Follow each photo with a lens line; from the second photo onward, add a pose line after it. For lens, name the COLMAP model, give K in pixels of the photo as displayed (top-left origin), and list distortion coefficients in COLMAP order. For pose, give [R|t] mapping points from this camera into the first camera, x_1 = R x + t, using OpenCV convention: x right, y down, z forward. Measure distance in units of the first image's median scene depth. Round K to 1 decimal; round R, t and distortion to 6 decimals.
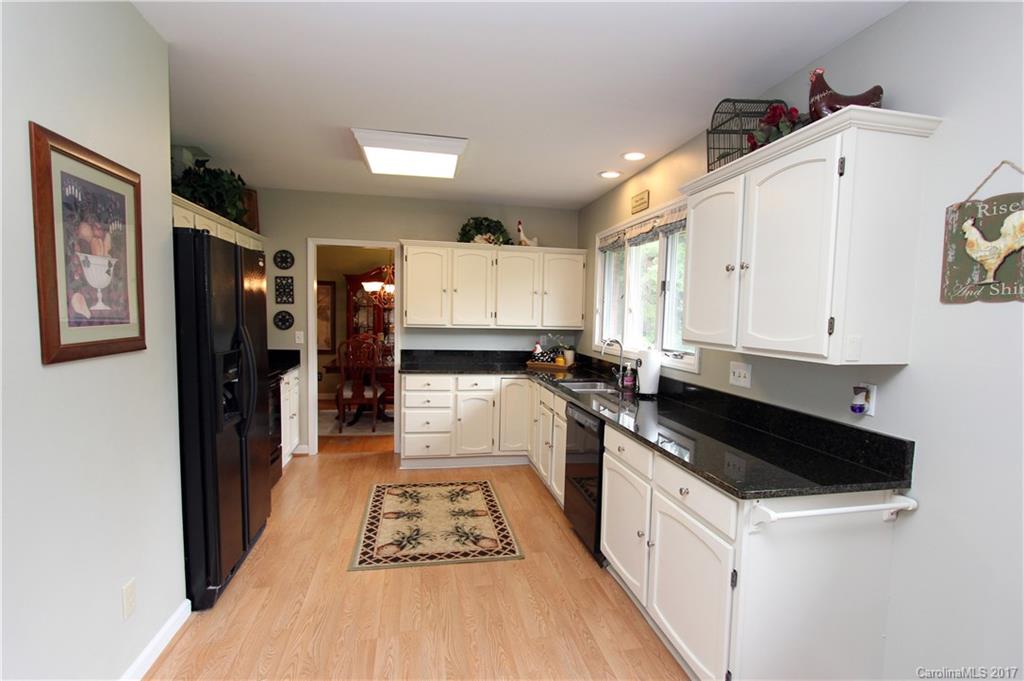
lens RADIAL K [[475.3, 0, 512.1], [0, 475.3, 344.9], [0, 0, 1]] dist [-0.013227, 0.000700]
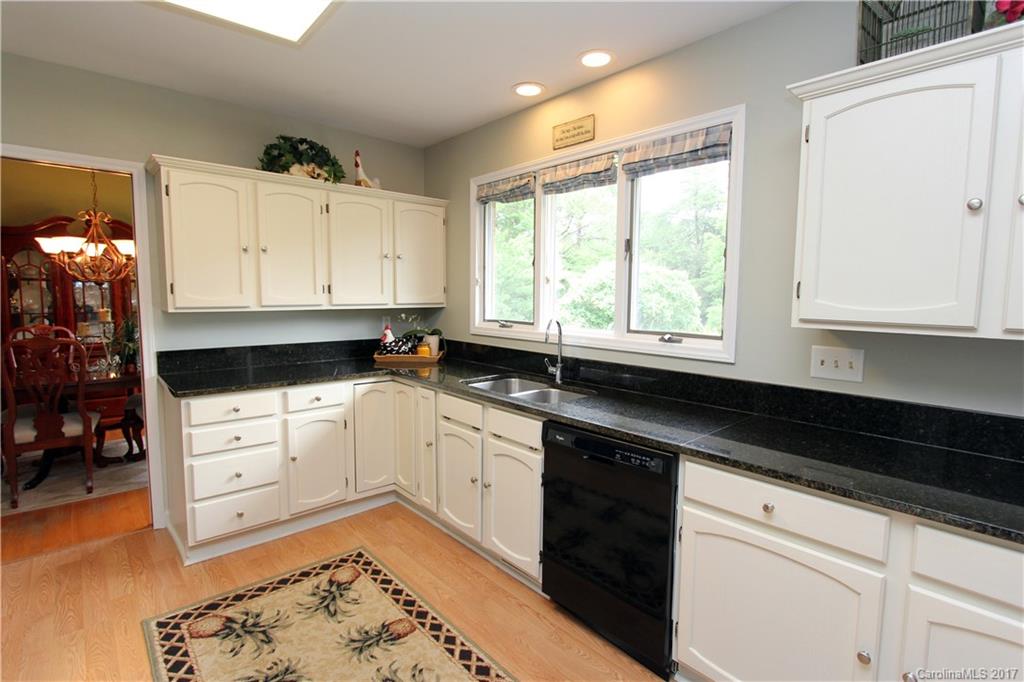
lens RADIAL K [[475.3, 0, 487.4], [0, 475.3, 331.3], [0, 0, 1]] dist [-0.013227, 0.000700]
pose [[0.871473, -0.056065, 0.487228, -0.174573], [0.044054, 0.998377, 0.036086, -0.019126], [-0.488460, -0.009984, 0.872529, 0.327211]]
